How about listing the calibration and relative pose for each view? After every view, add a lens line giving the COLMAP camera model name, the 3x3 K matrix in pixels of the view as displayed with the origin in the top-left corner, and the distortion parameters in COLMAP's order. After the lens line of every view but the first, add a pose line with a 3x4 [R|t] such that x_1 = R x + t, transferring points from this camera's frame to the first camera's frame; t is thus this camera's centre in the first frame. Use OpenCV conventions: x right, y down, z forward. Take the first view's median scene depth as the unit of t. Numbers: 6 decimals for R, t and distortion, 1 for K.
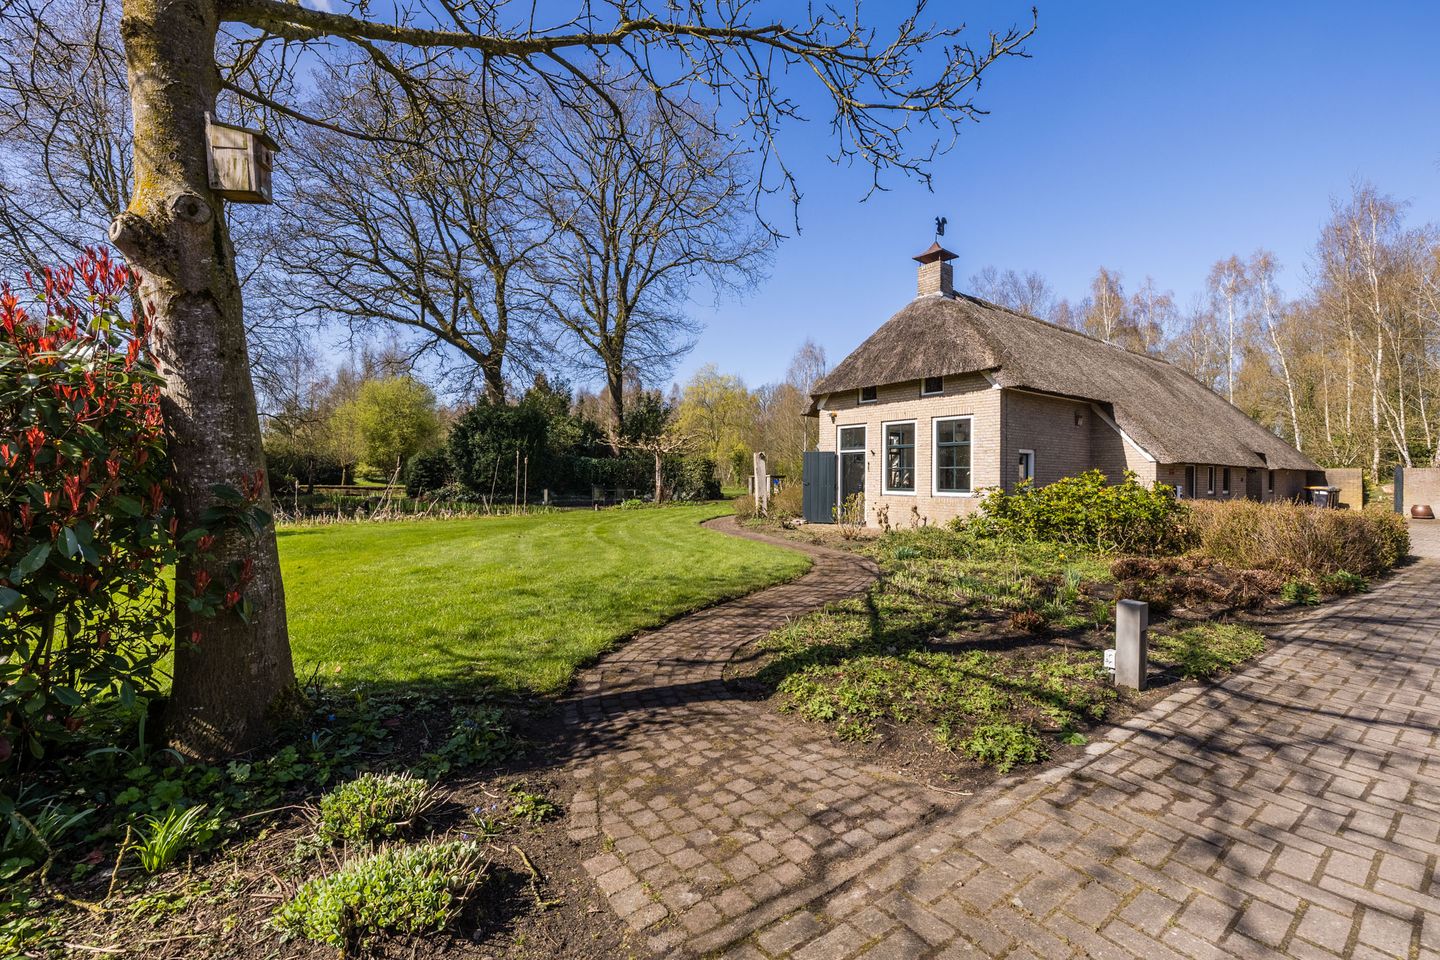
lens RADIAL K [[607.7, 0, 736.1], [0, 607.7, 475.7], [0, 0, 1]] dist [-0.000352, 0.000082]
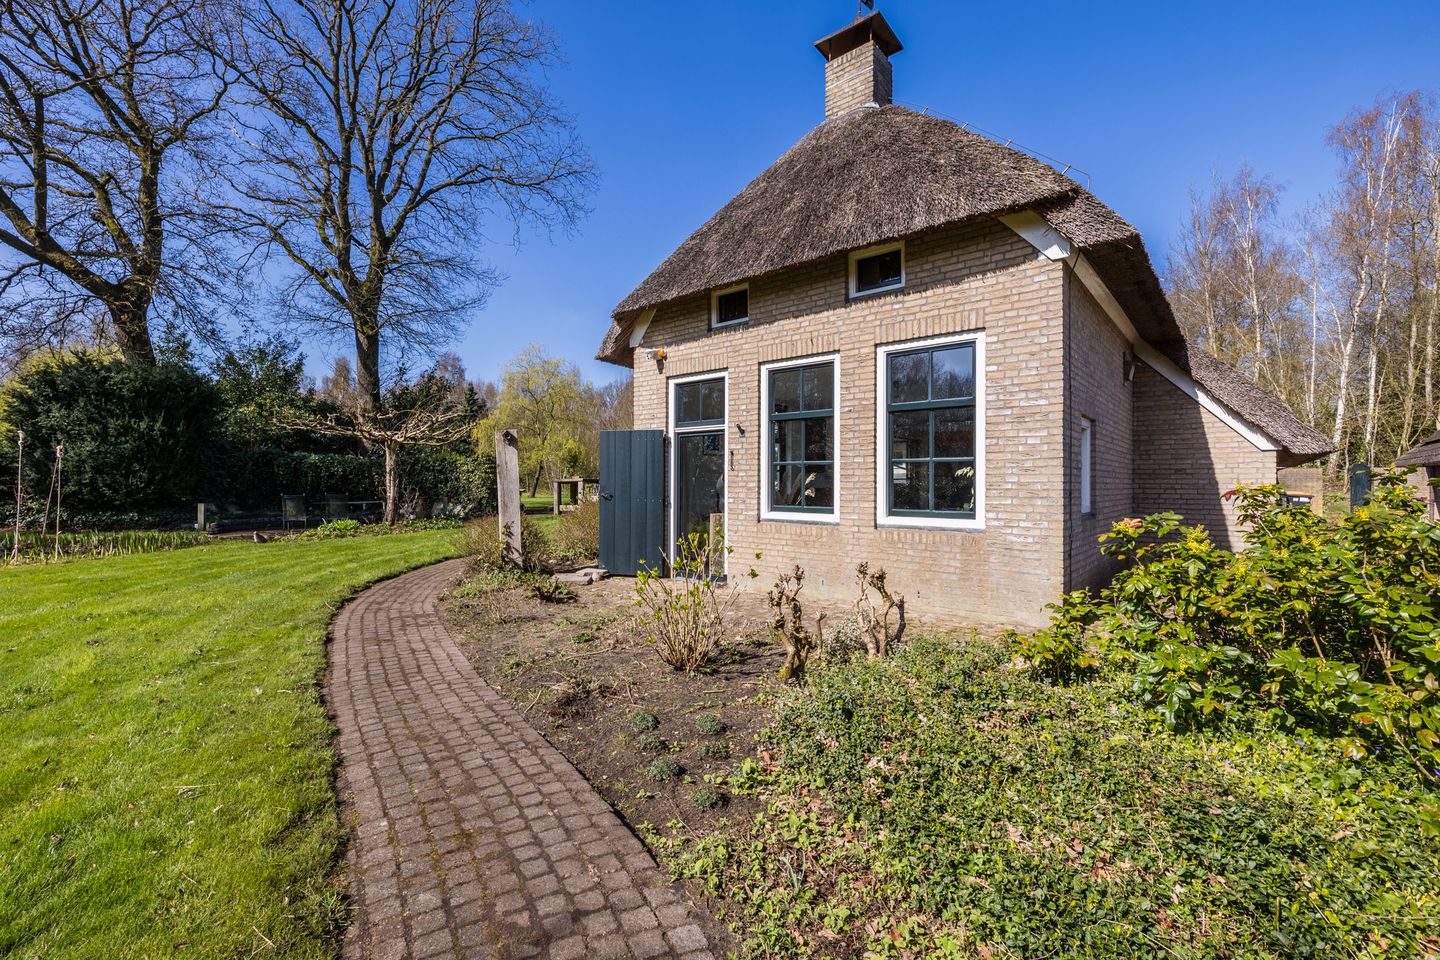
lens RADIAL K [[607.7, 0, 736.1], [0, 607.7, 475.7], [0, 0, 1]] dist [-0.000352, 0.000082]
pose [[0.971035, -0.001983, 0.238930, 0.101924], [0.003444, 0.999978, -0.005698, 0.000014], [-0.238914, 0.006356, 0.971020, 0.508502]]
